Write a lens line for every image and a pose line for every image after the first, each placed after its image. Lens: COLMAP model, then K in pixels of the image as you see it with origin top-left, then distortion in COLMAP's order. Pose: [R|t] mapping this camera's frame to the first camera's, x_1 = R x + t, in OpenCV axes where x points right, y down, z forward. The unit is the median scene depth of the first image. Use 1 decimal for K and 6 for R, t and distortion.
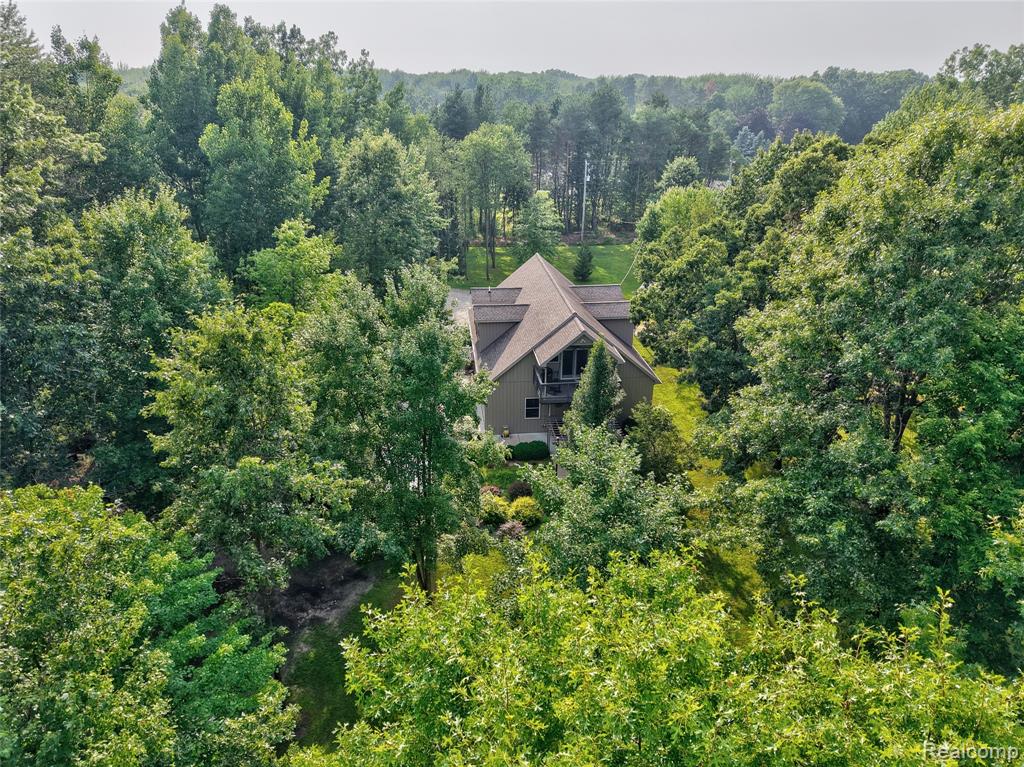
lens RADIAL K [[695.2, 0, 509.4], [0, 695.2, 387.9], [0, 0, 1]] dist [0.030770, -0.022033]
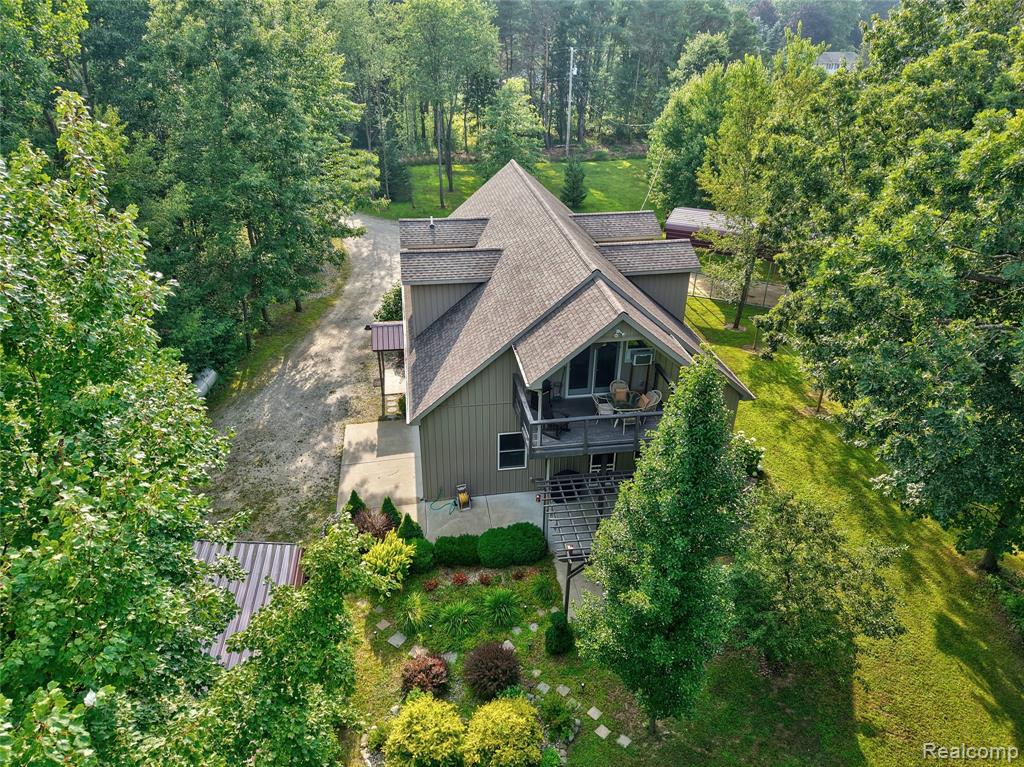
lens RADIAL K [[695.2, 0, 517.5], [0, 695.2, 378.1], [0, 0, 1]] dist [0.030770, -0.022033]
pose [[0.998506, -0.022339, 0.049870, 0.007174], [0.018193, 0.996459, 0.082092, -0.040717], [-0.051527, -0.081062, 0.995376, 0.283926]]
